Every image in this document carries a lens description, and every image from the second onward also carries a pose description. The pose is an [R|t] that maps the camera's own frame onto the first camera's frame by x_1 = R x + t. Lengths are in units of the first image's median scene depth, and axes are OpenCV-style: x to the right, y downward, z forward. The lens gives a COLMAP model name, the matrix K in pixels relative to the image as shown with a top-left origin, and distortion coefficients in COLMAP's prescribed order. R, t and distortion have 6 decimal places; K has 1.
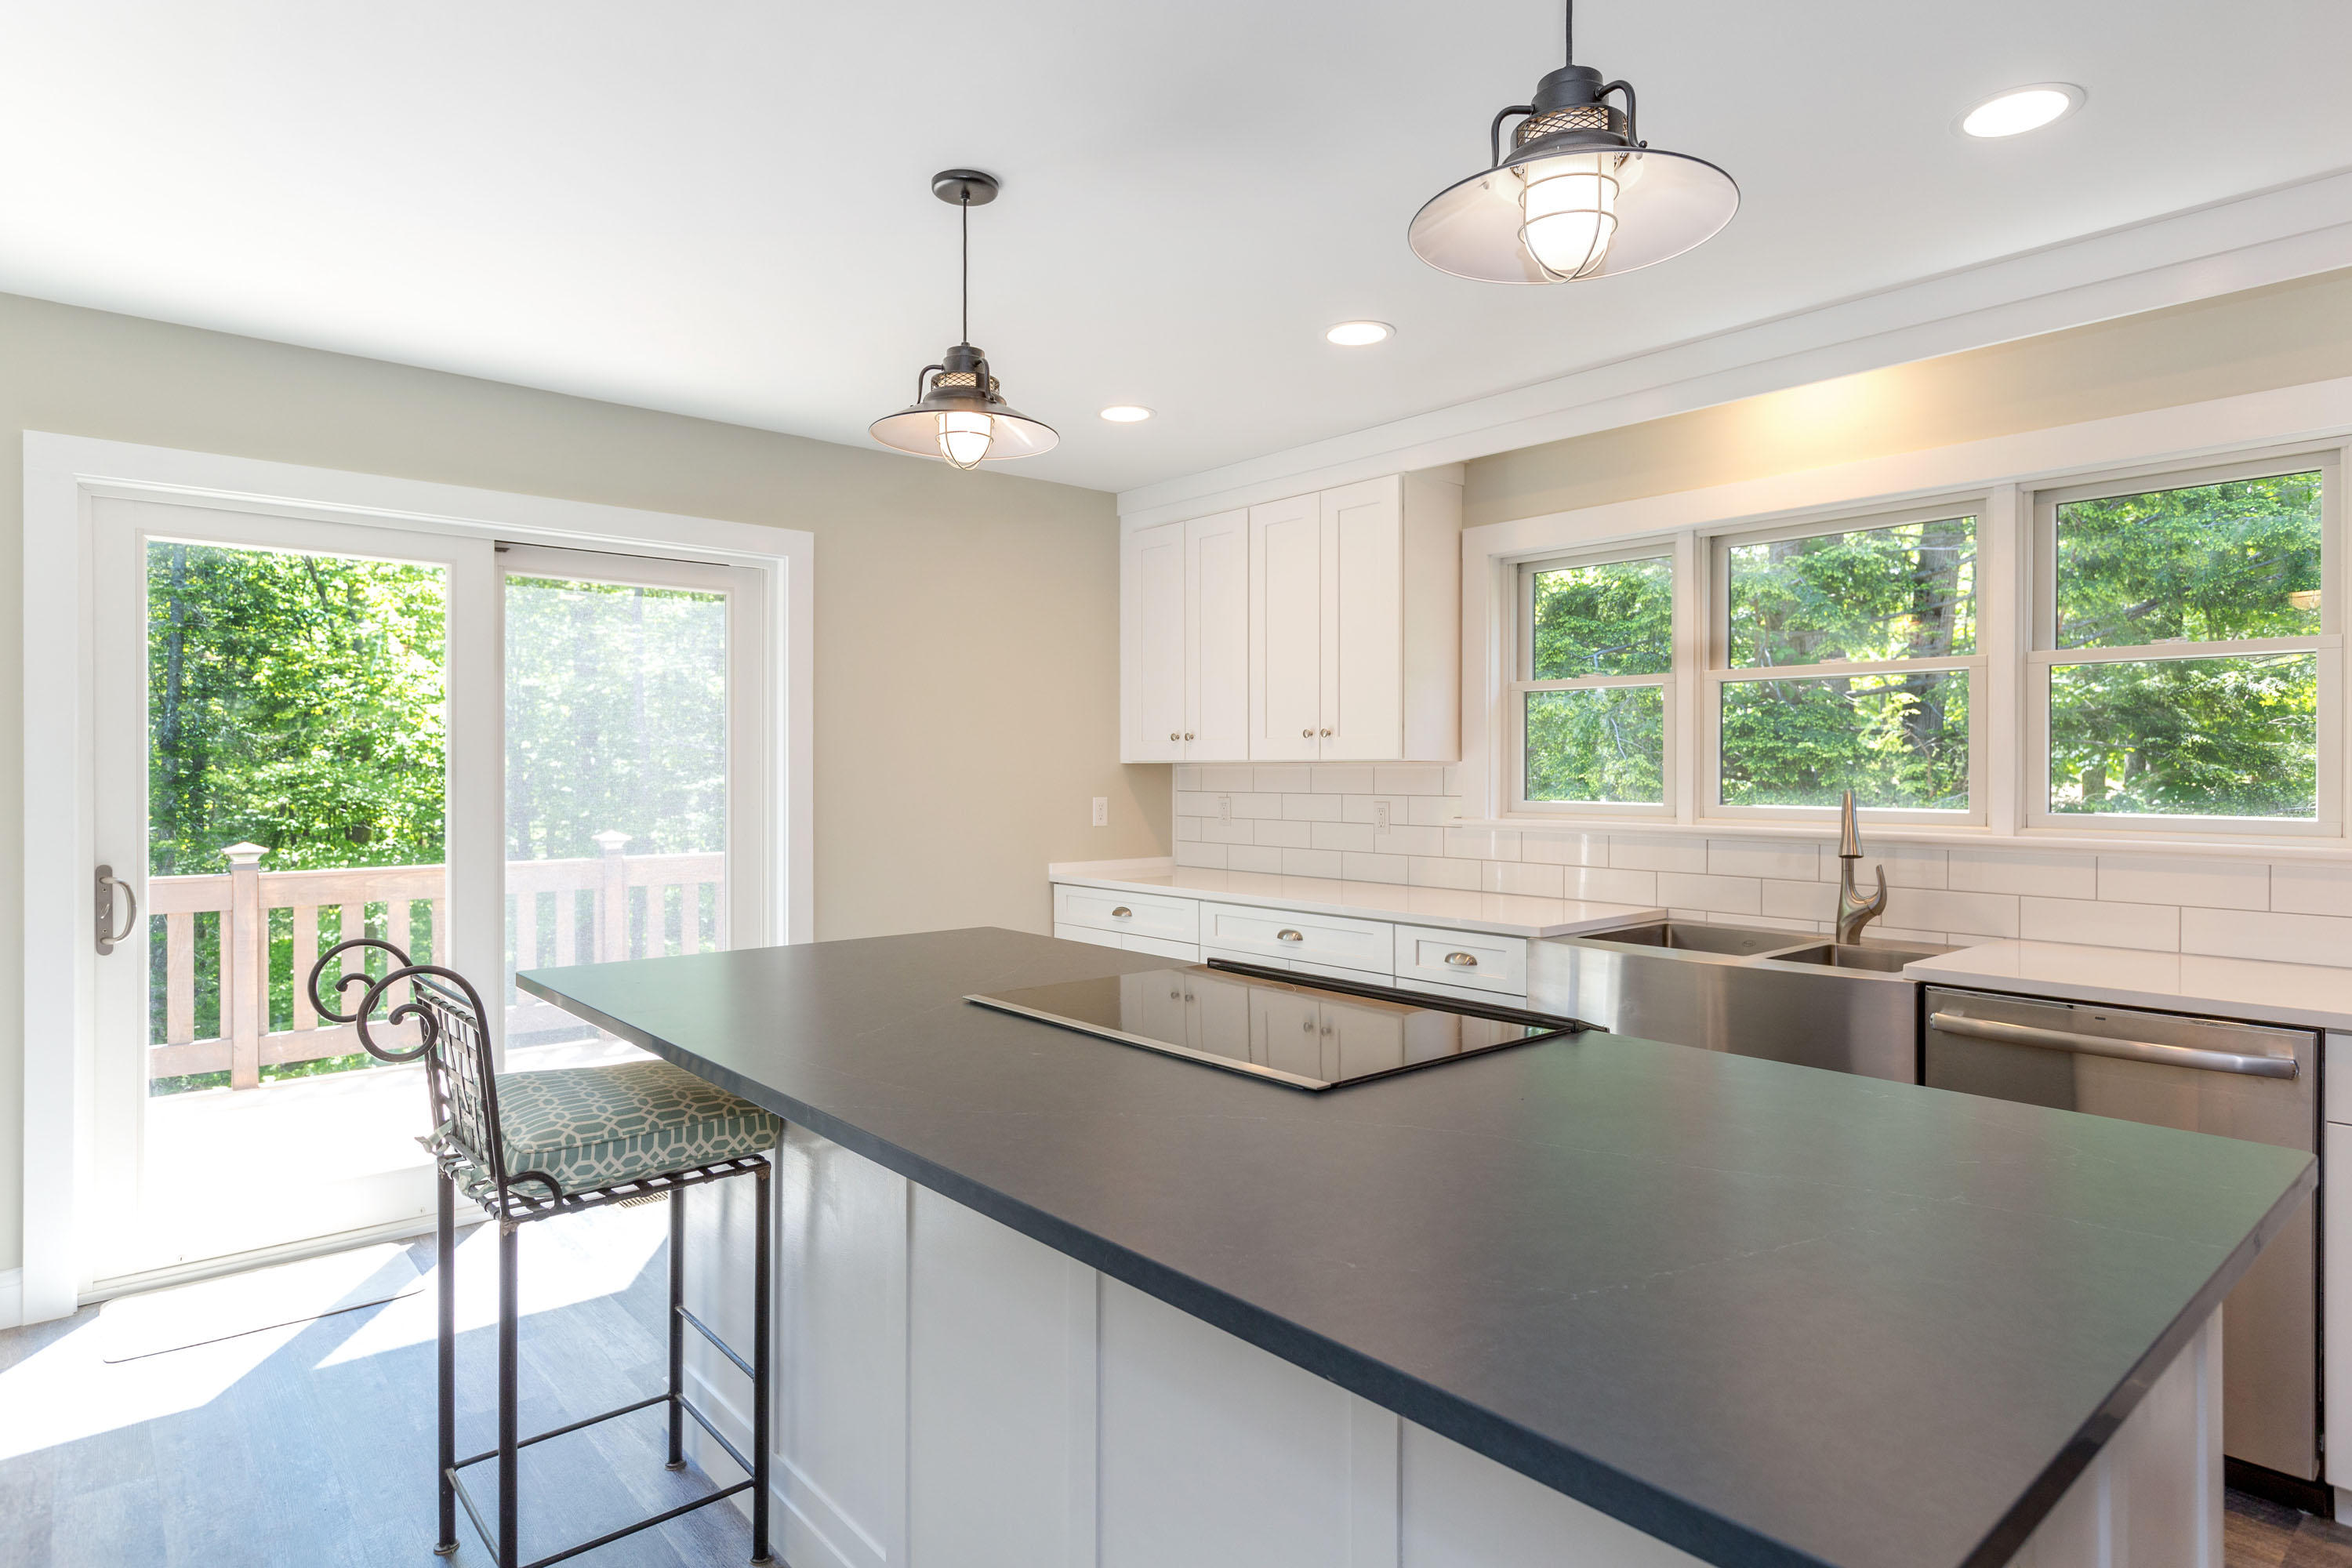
lens RADIAL K [[1277.9, 0, 1176.0], [0, 1277.9, 784.0], [0, 0, 1]] dist [-0.001776, -0.000355]
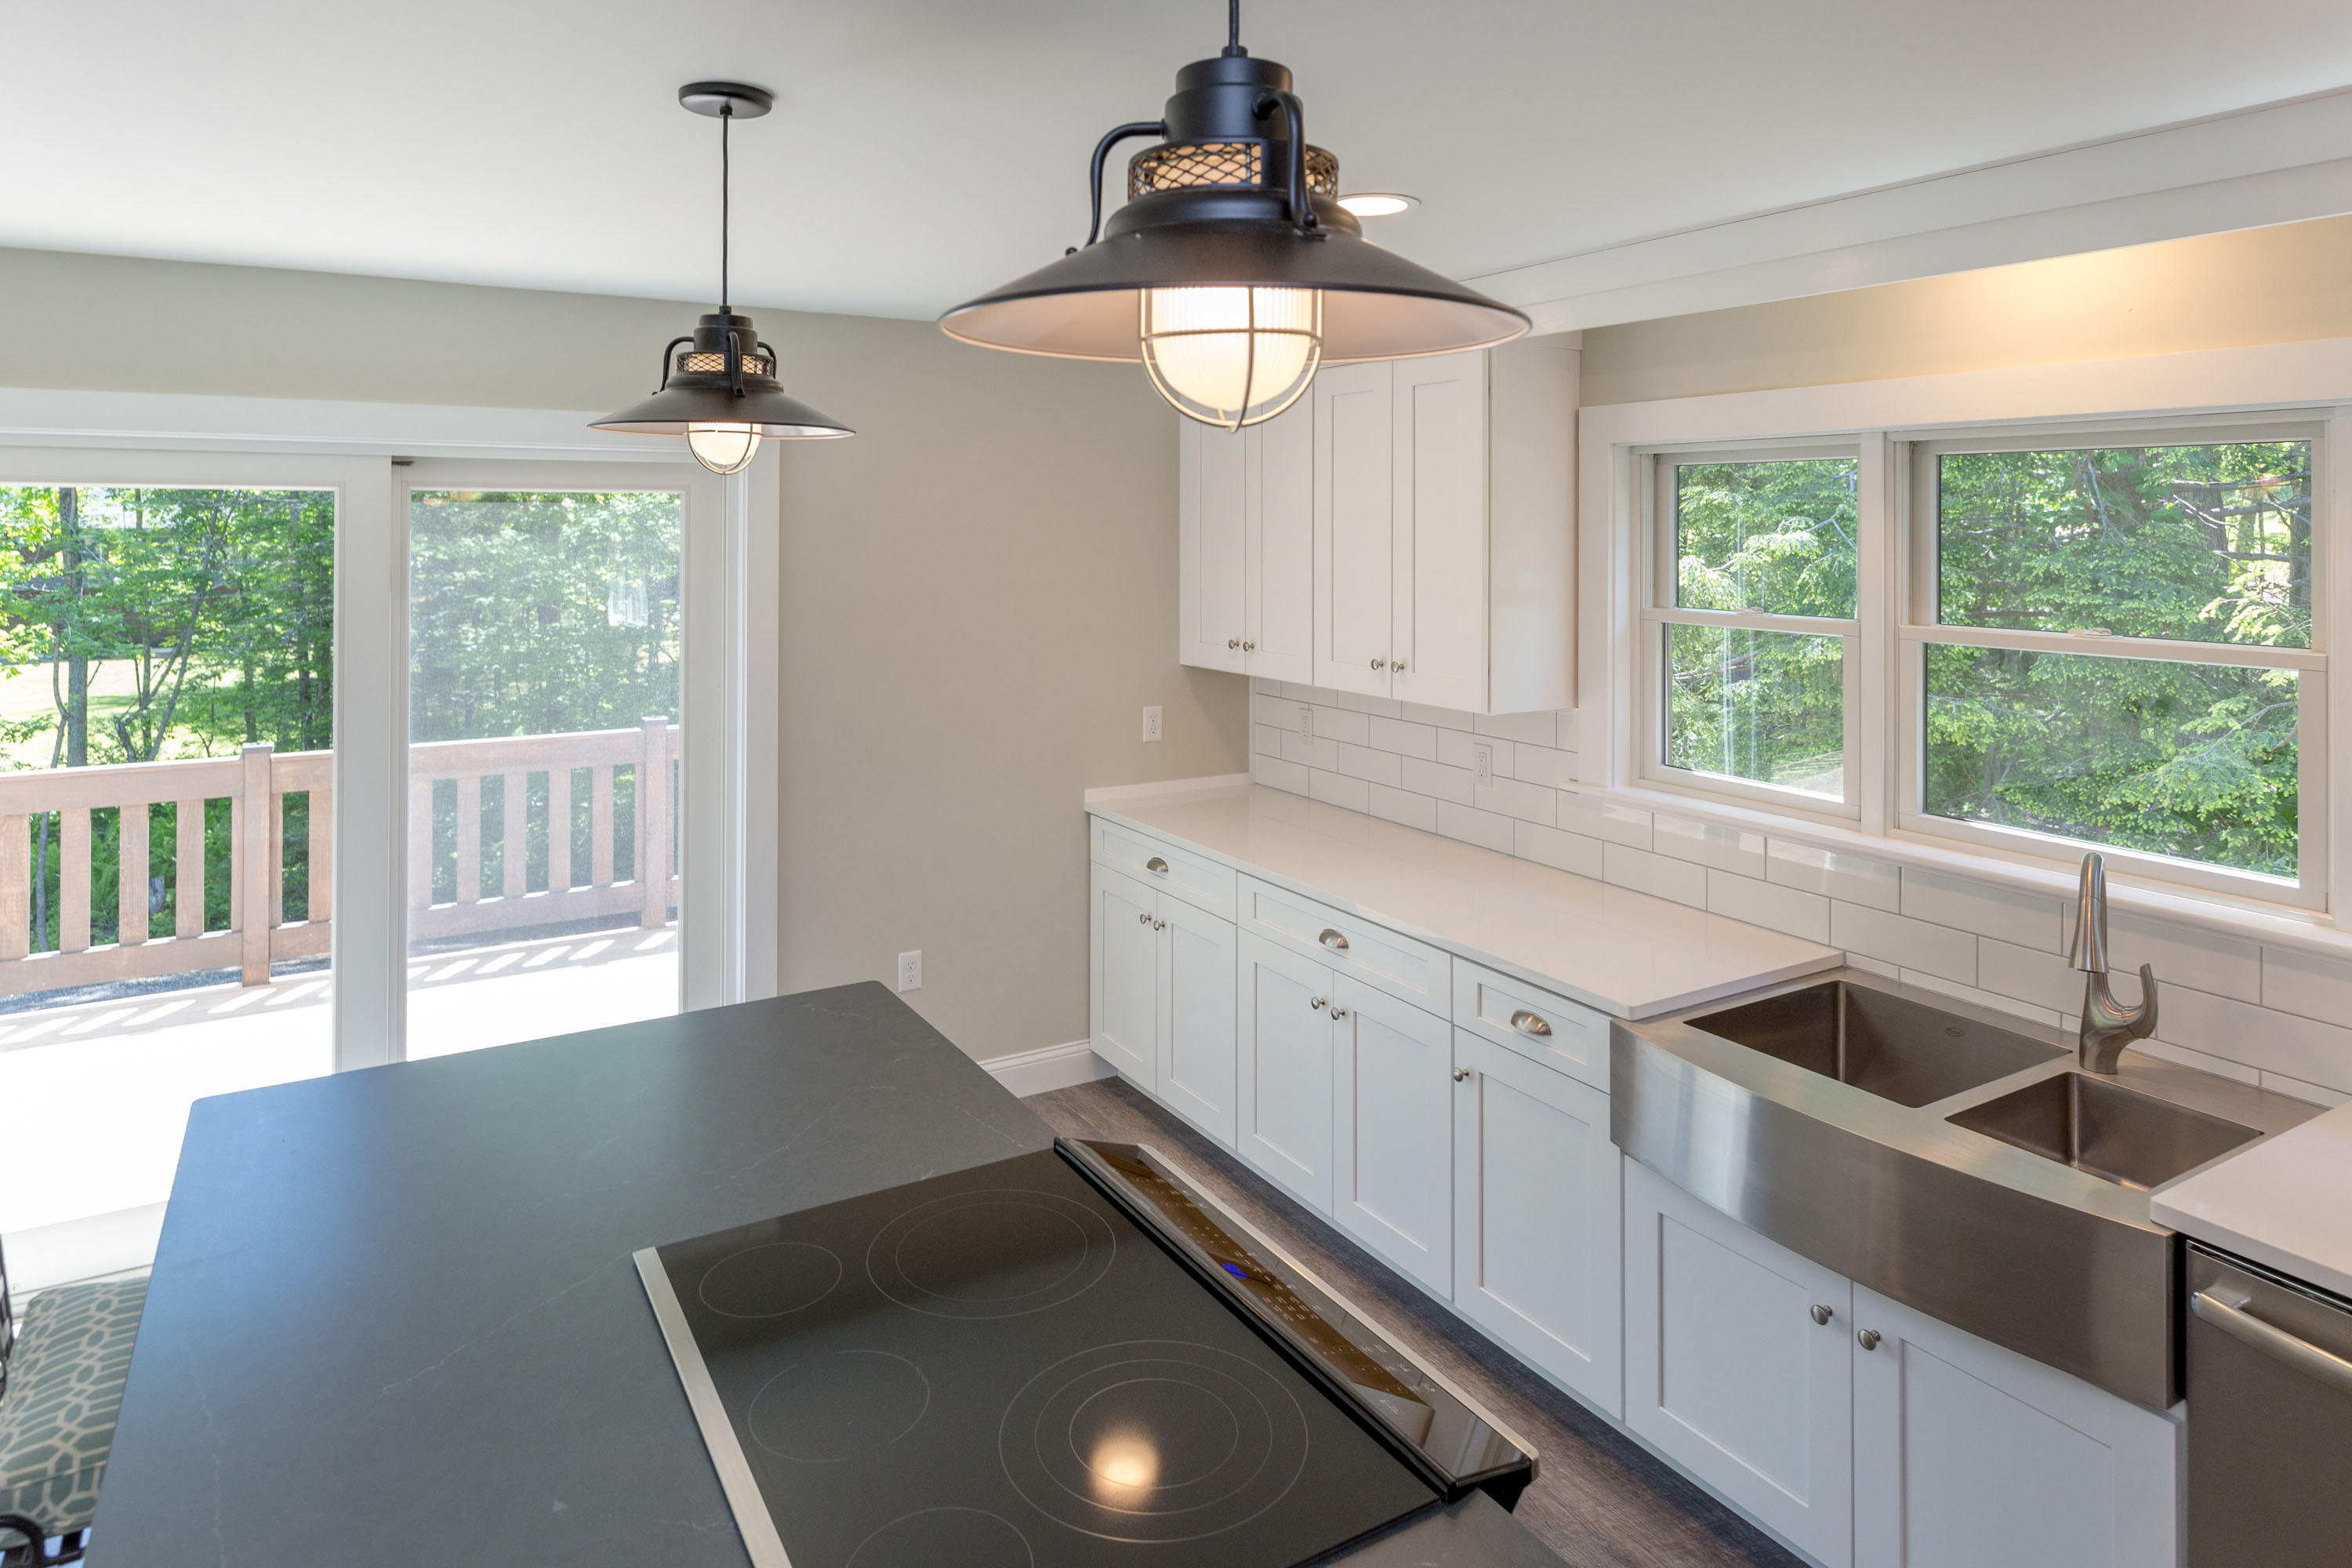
lens RADIAL K [[1379.3, 0, 1163.6], [0, 1379.3, 519.1], [0, 0, 1]] dist [0.001113, -0.002145]
pose [[0.983009, 0.010949, -0.183229, 0.133467], [-0.013357, 0.999840, -0.011914, -0.121697], [0.183069, 0.014159, 0.982998, 0.144742]]
